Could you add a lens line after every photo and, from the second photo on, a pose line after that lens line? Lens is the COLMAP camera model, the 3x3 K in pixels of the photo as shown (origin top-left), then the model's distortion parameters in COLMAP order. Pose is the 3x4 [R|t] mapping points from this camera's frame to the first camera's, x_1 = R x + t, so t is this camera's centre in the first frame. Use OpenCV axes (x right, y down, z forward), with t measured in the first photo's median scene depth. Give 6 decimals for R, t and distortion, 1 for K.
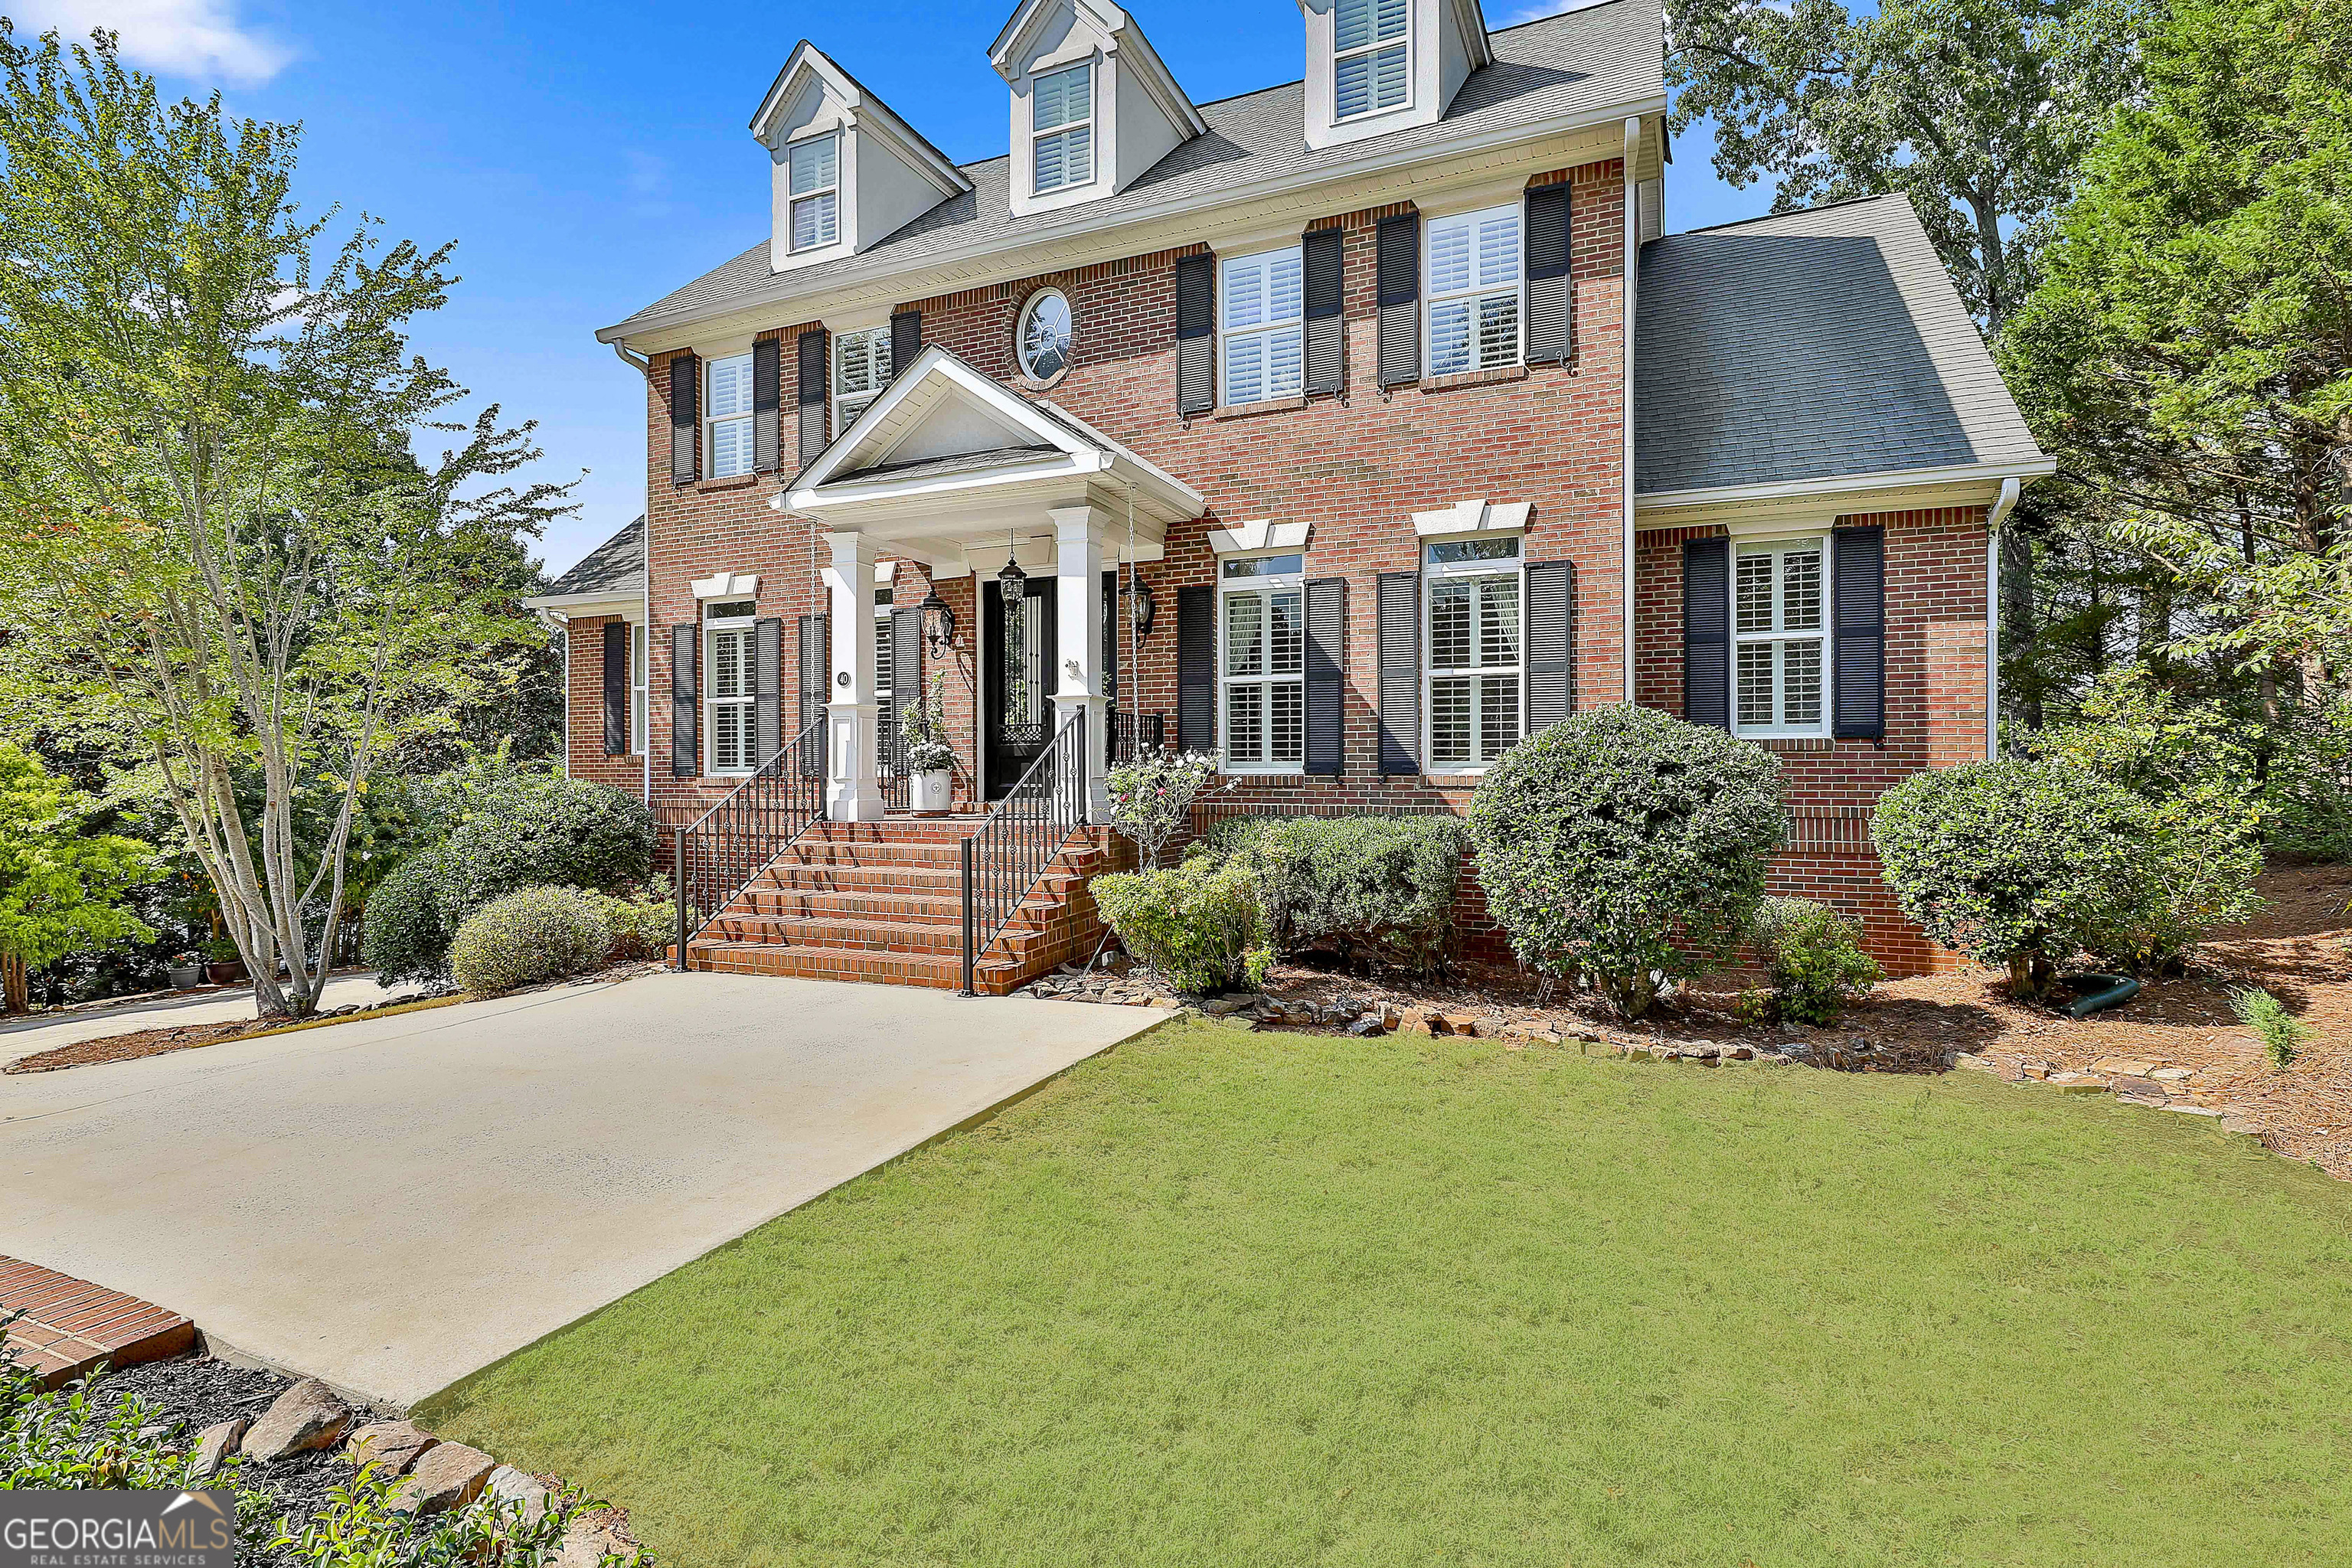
lens RADIAL K [[1127.9, 0, 1170.6], [0, 1127.9, 782.3], [0, 0, 1]] dist [-0.006105, 0.004648]
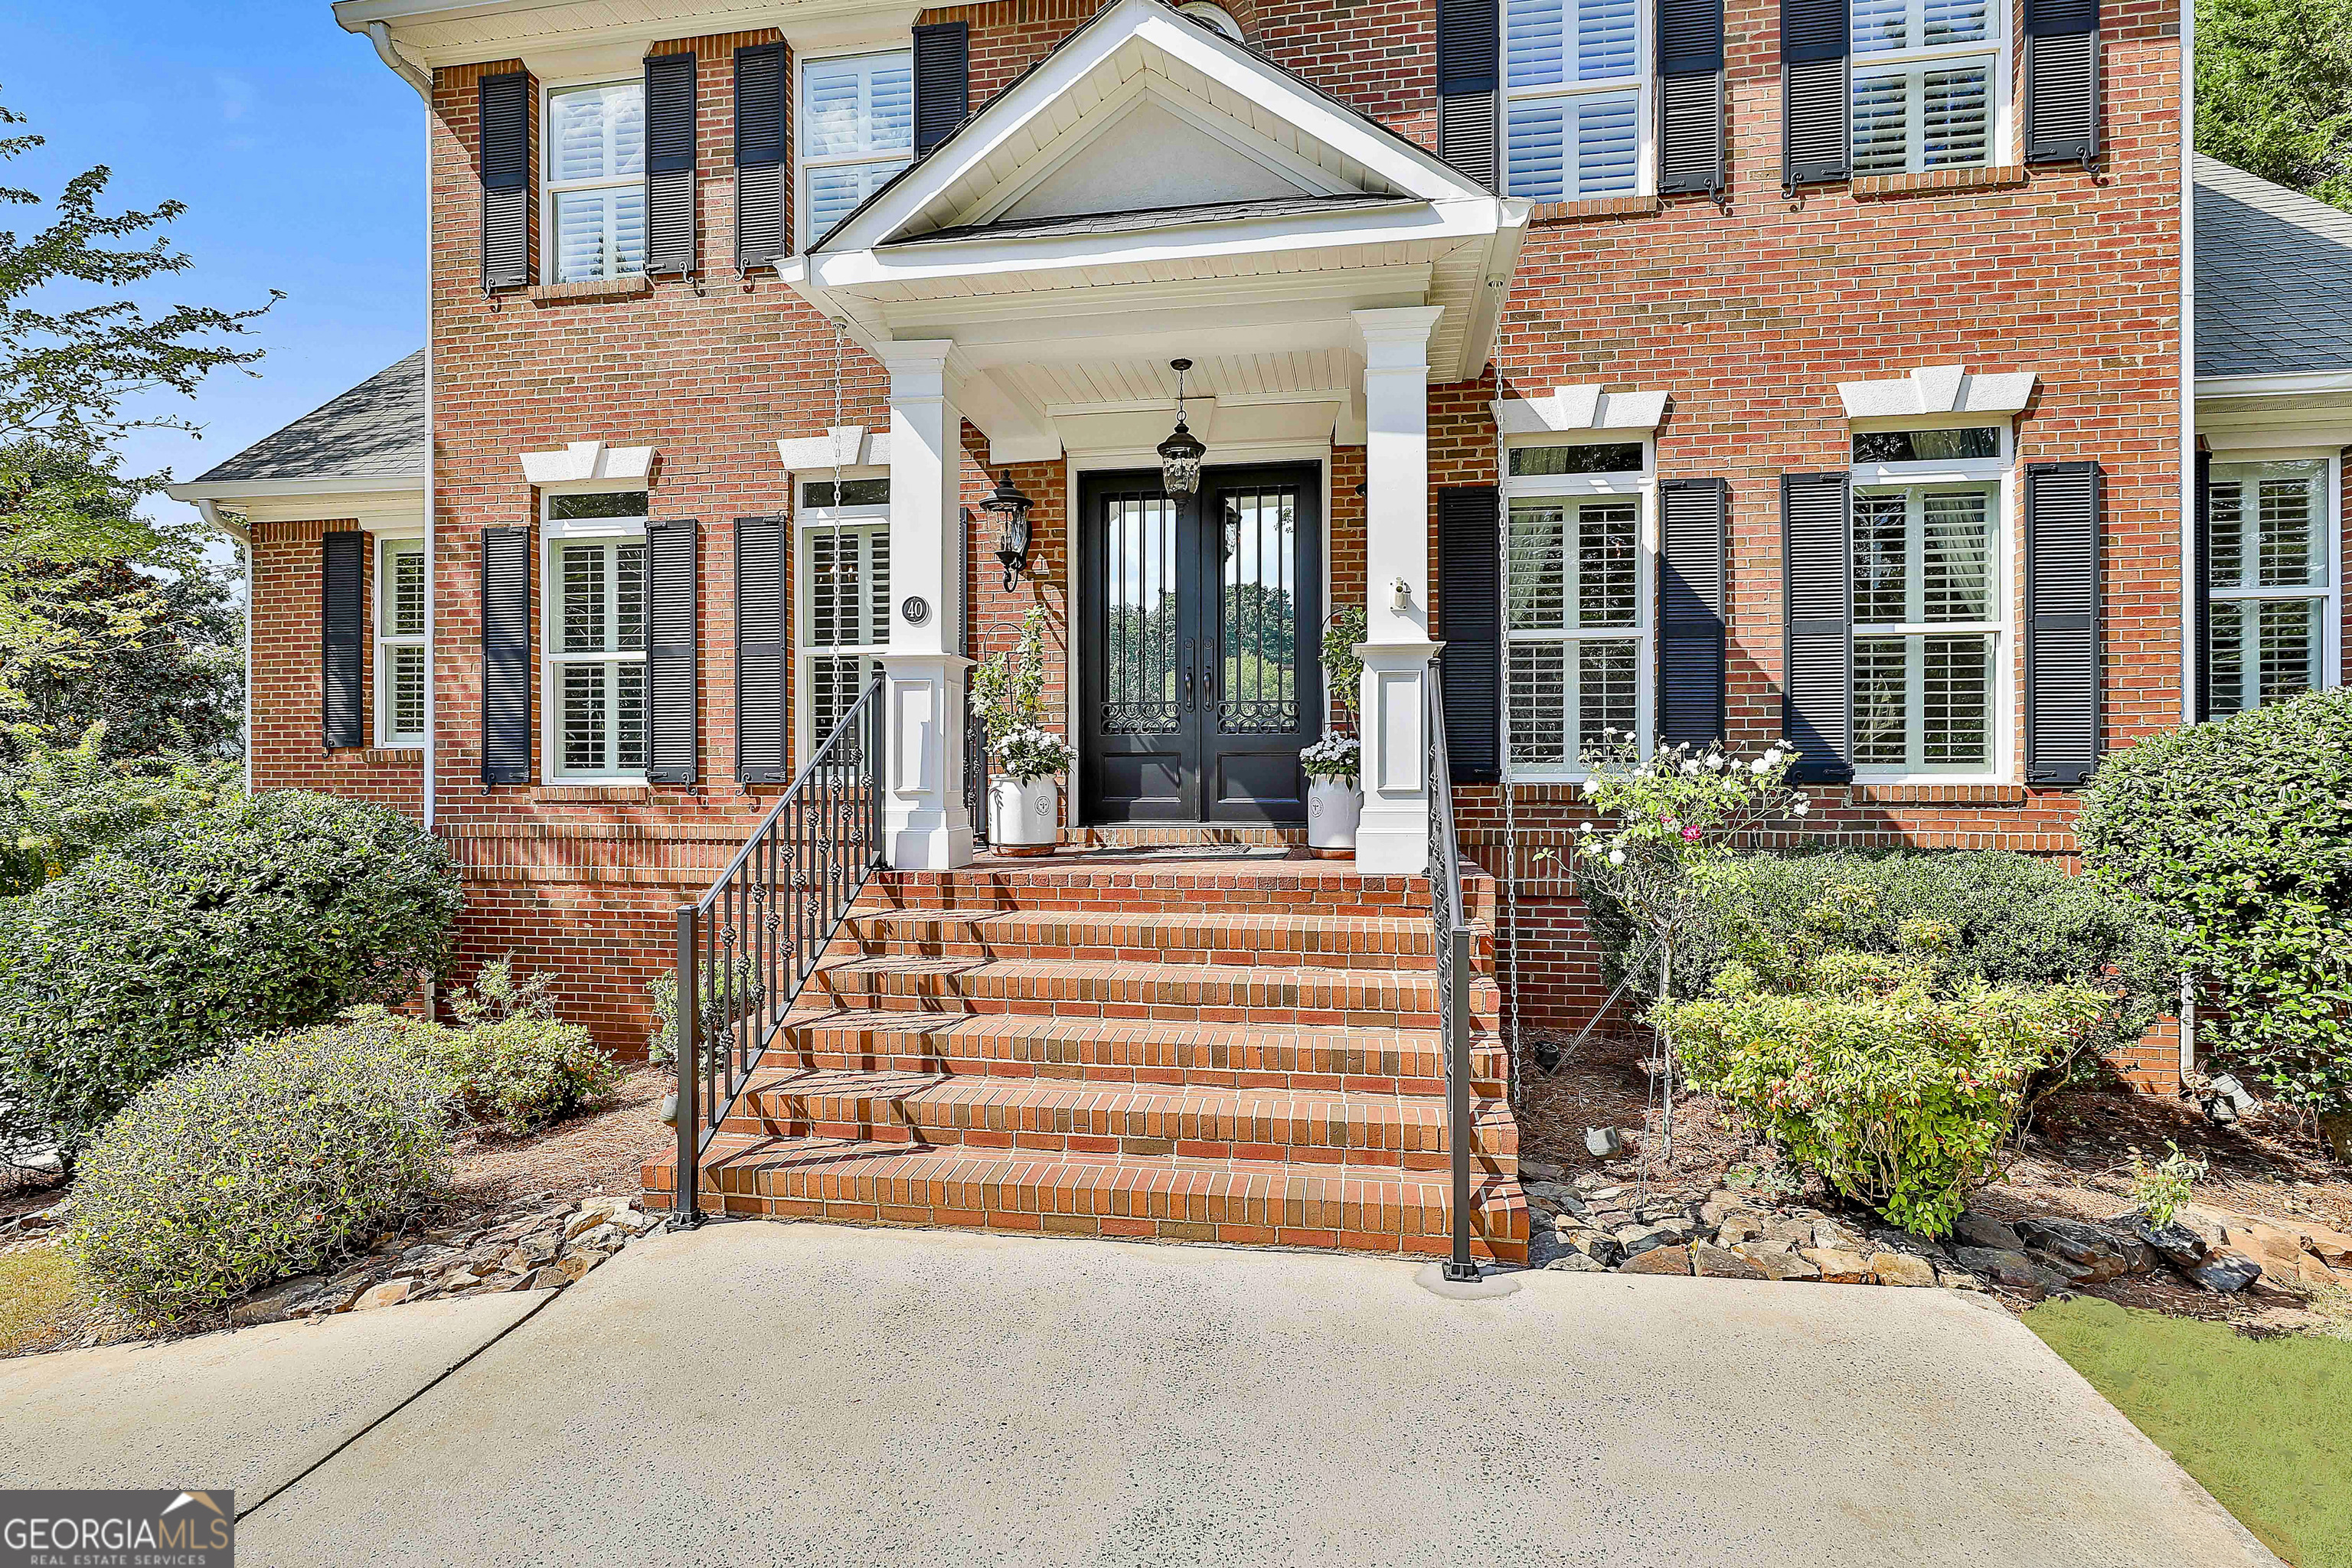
lens RADIAL K [[1127.9, 0, 1170.4], [0, 1127.9, 780.7], [0, 0, 1]] dist [-0.006105, 0.004648]
pose [[0.970172, -0.000023, 0.242419, -0.275740], [0.000890, 0.999994, -0.003469, -0.005813], [-0.242417, 0.003582, 0.970165, 0.399810]]
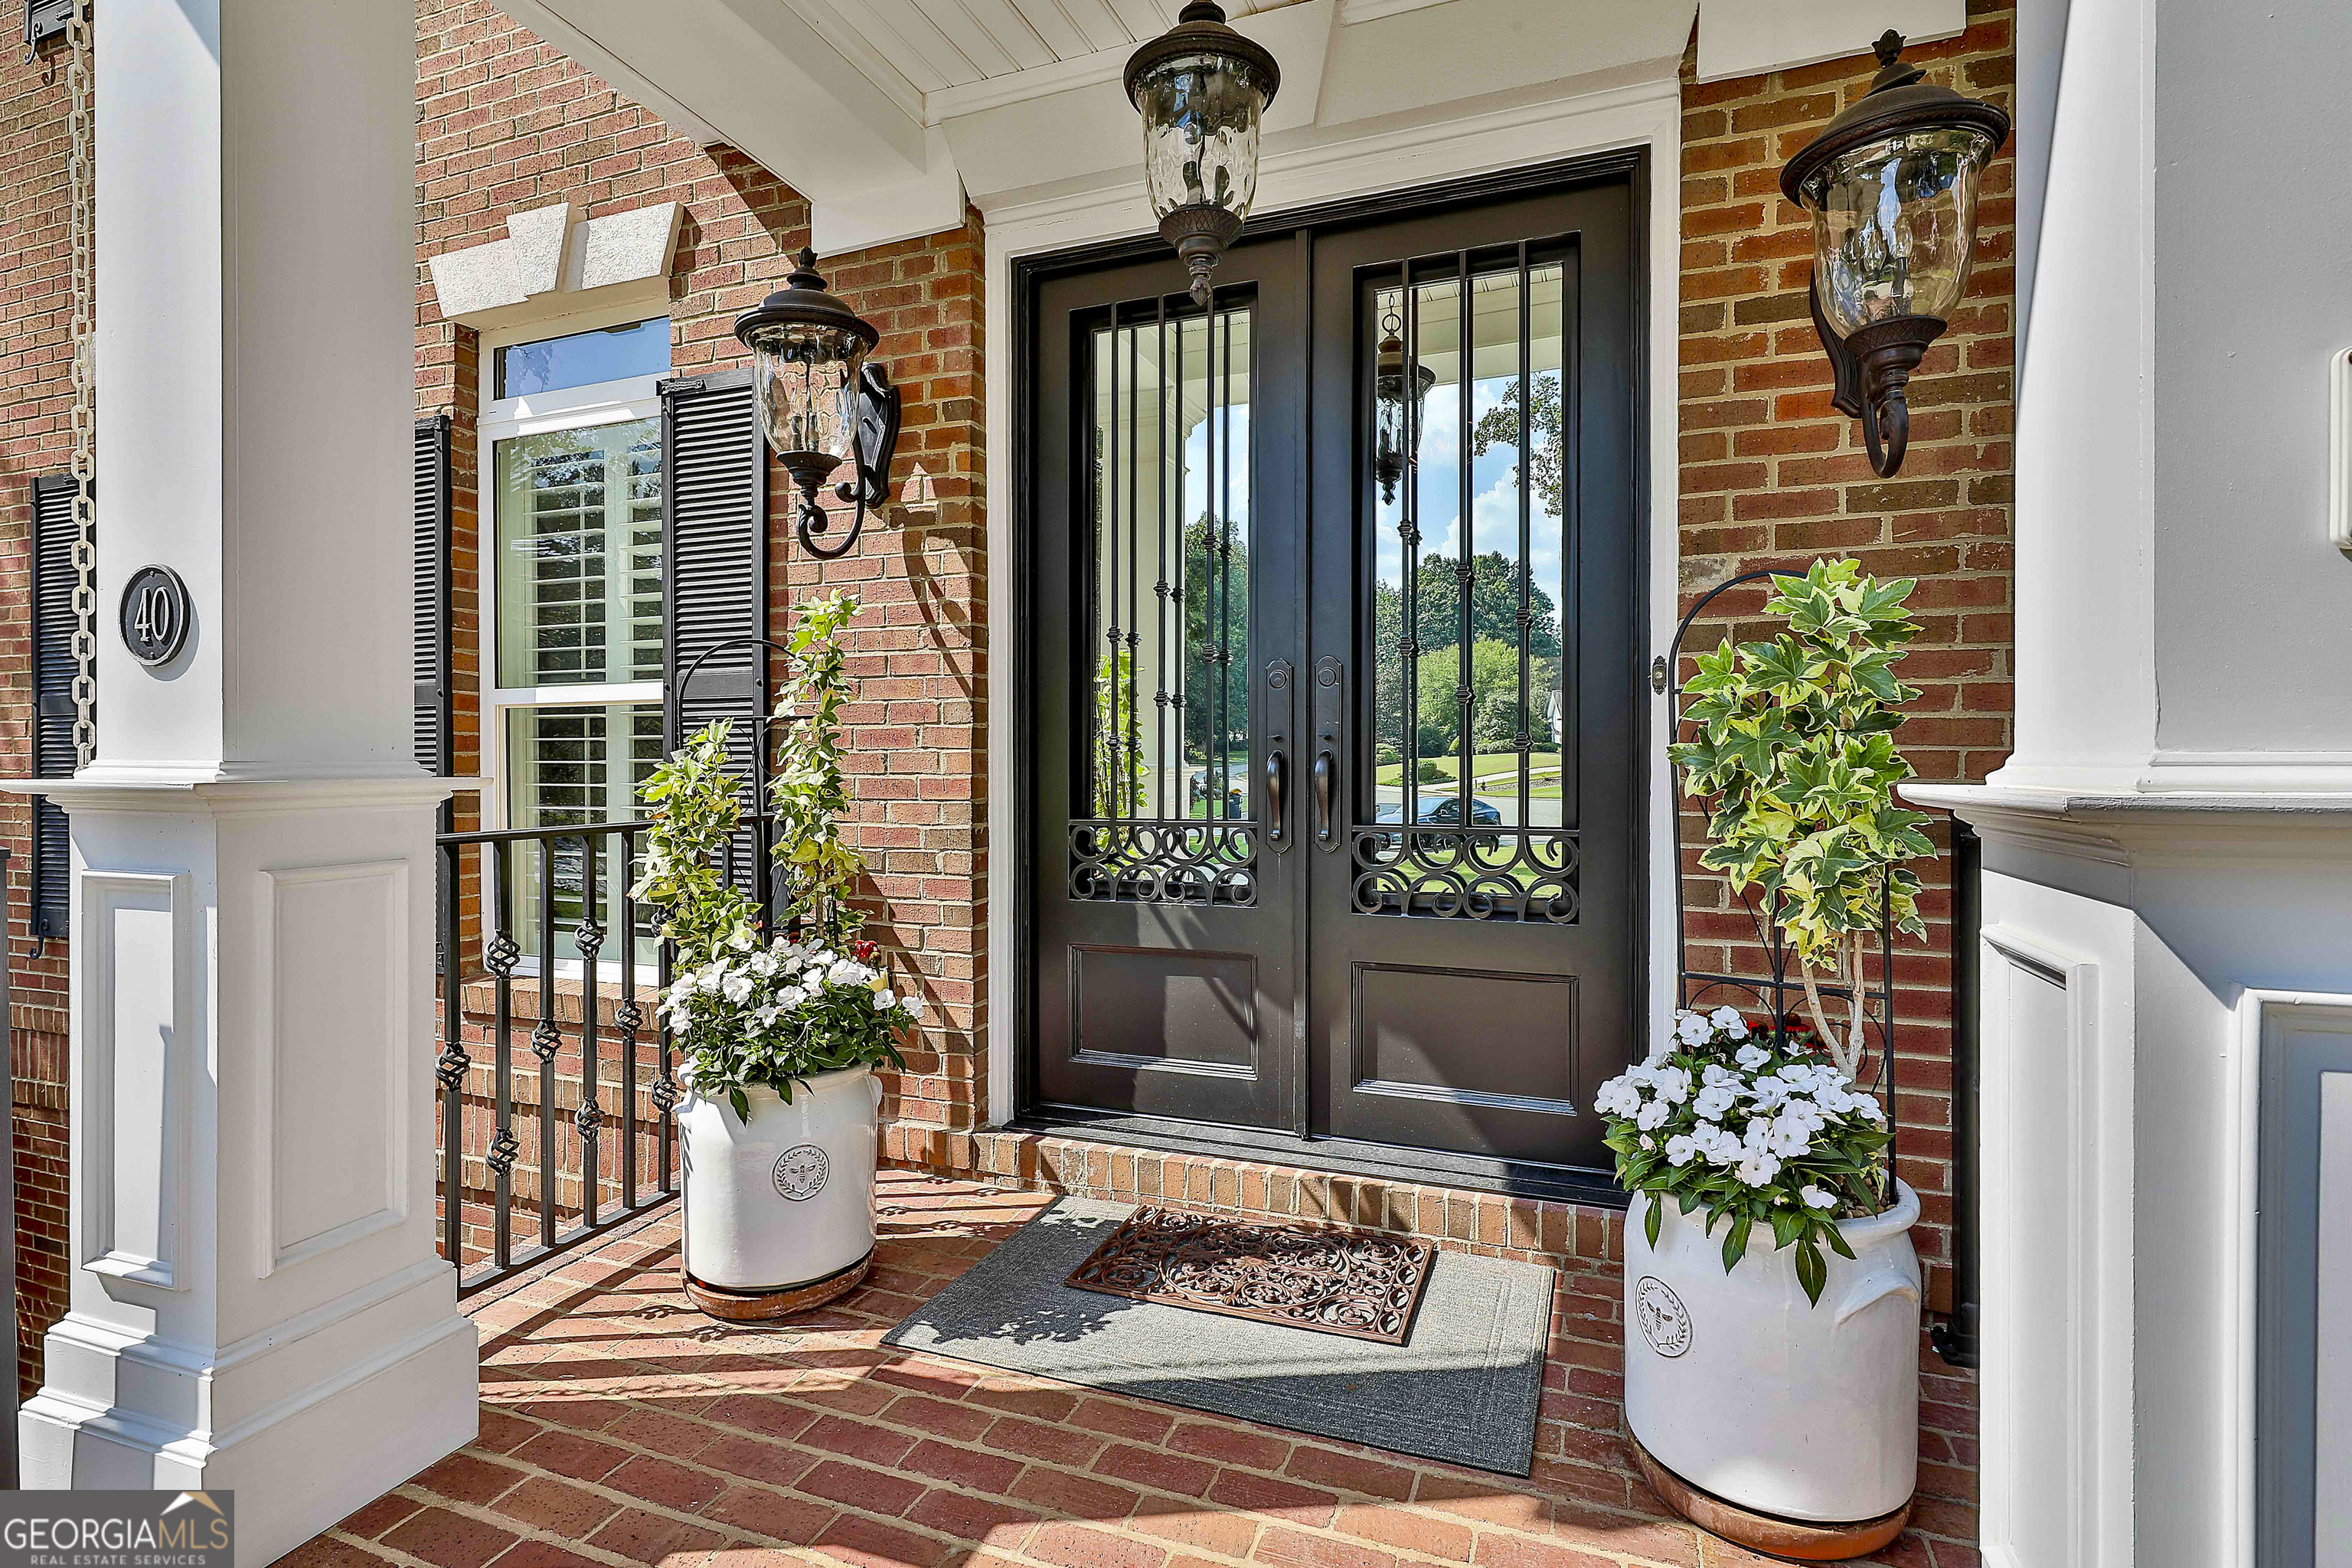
lens RADIAL K [[1127.9, 0, 1174.6], [0, 1127.9, 769.7], [0, 0, 1]] dist [-0.006105, 0.004648]
pose [[0.999199, 0.000700, 0.040020, -0.144224], [-0.000828, 0.999995, 0.003183, -0.065366], [-0.040017, -0.003213, 0.999194, 0.768154]]
